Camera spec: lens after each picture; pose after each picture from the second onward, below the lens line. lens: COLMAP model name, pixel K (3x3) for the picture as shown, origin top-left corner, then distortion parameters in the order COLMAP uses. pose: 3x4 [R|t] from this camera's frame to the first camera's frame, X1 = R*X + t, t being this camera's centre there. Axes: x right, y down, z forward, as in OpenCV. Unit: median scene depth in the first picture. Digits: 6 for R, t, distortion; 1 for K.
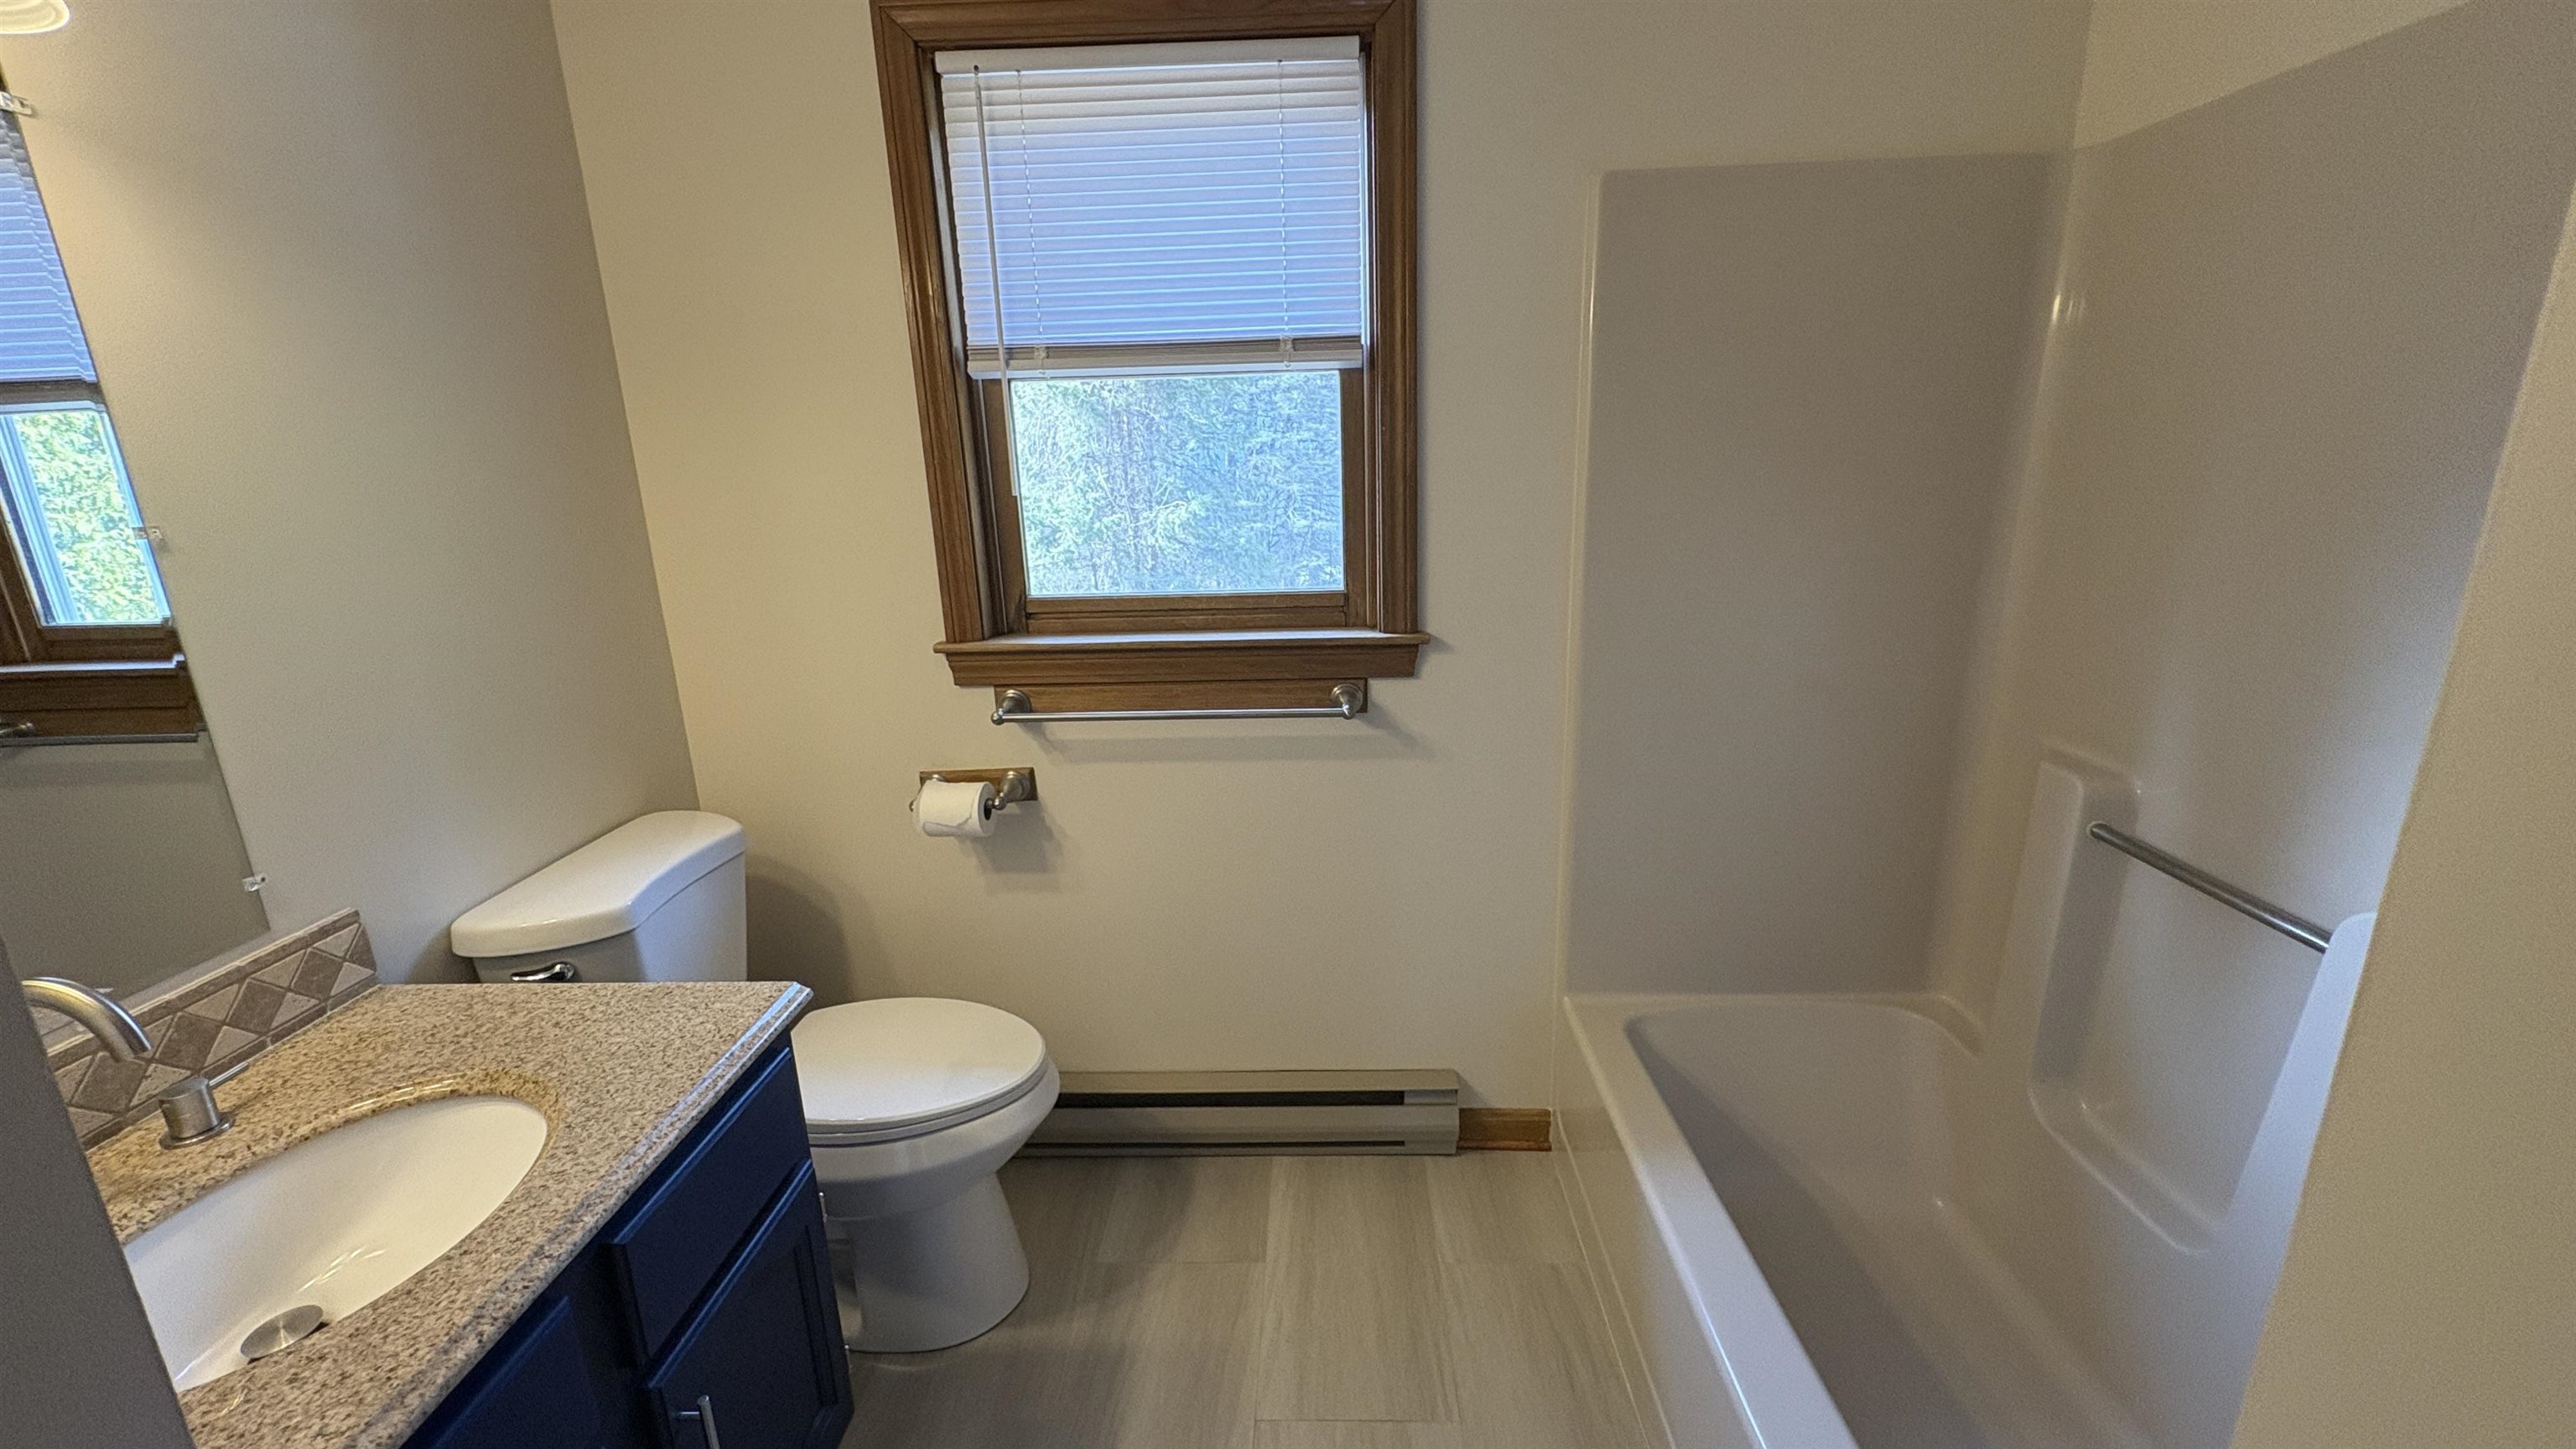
lens RADIAL K [[1042.5, 0, 1288.0], [0, 1042.5, 724.5], [0, 0, 1]] dist [0.000569, 0.000239]
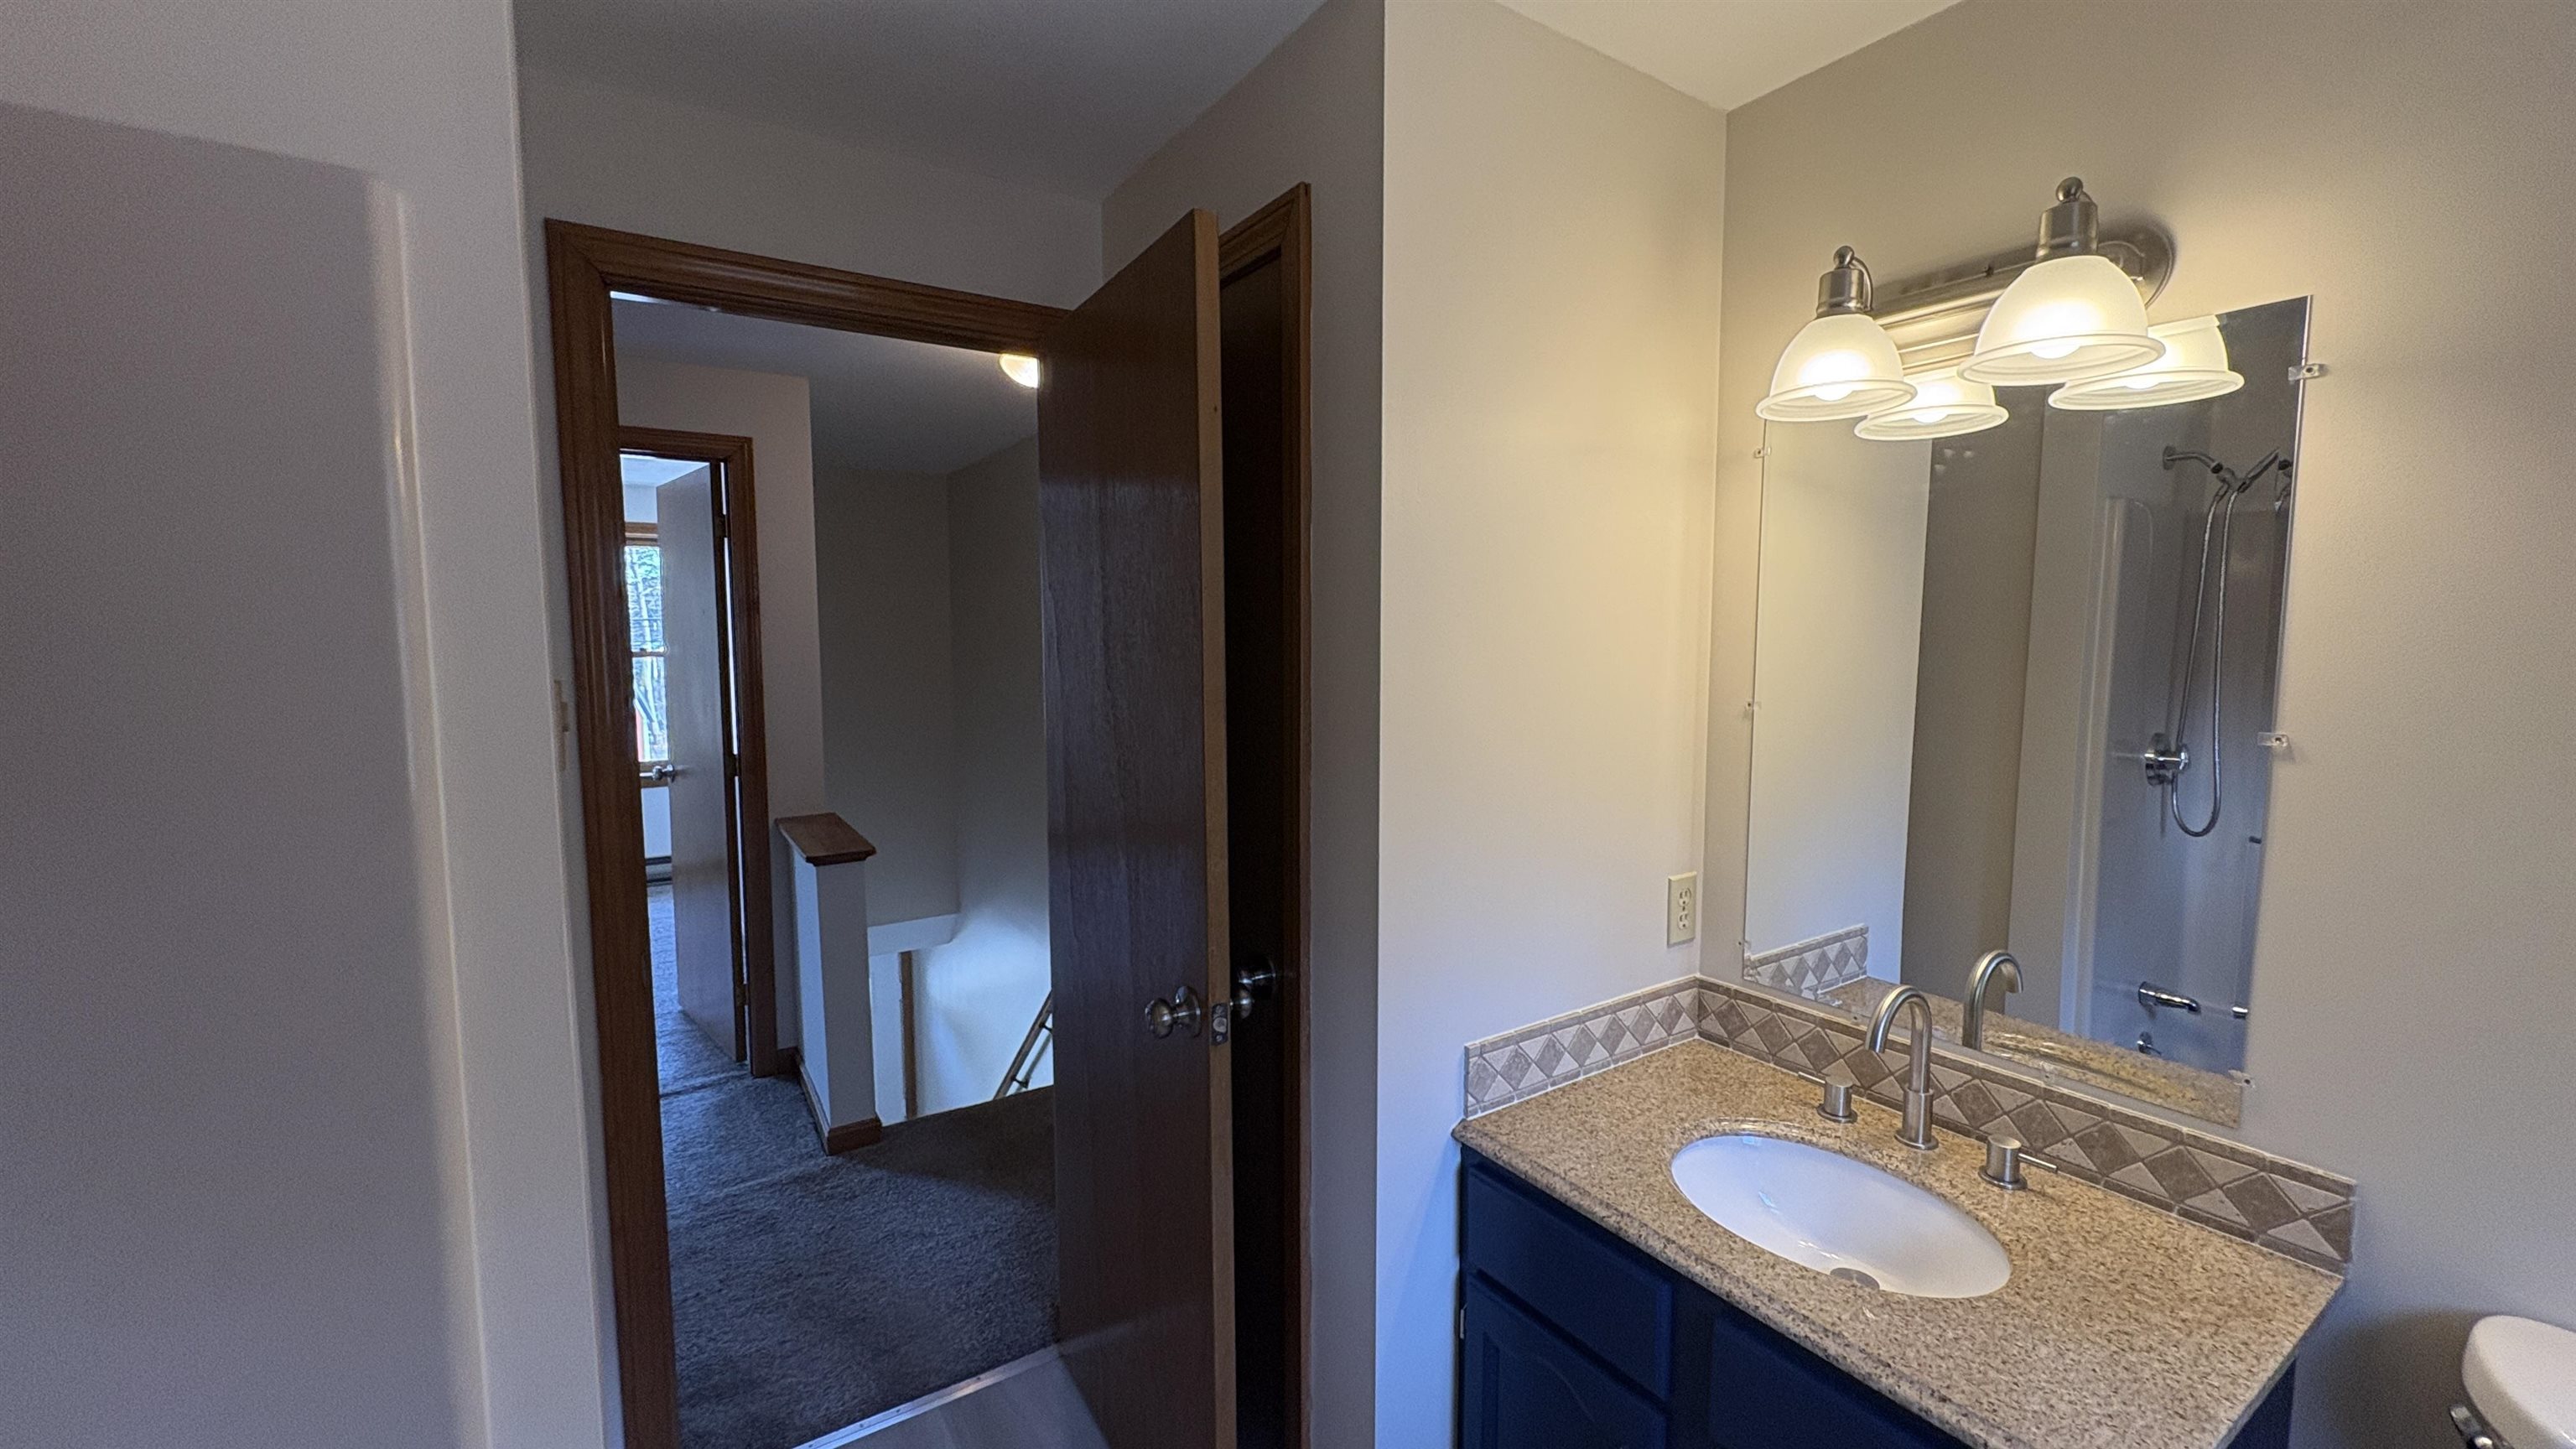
lens RADIAL K [[1042.5, 0, 1288.0], [0, 1042.5, 724.5], [0, 0, 1]] dist [0.000569, 0.000239]
pose [[-0.818627, 0.080599, -0.568641, 0.309281], [-0.124582, 0.941609, 0.312813, -0.368620], [0.560650, 0.326920, -0.760786, 1.124489]]
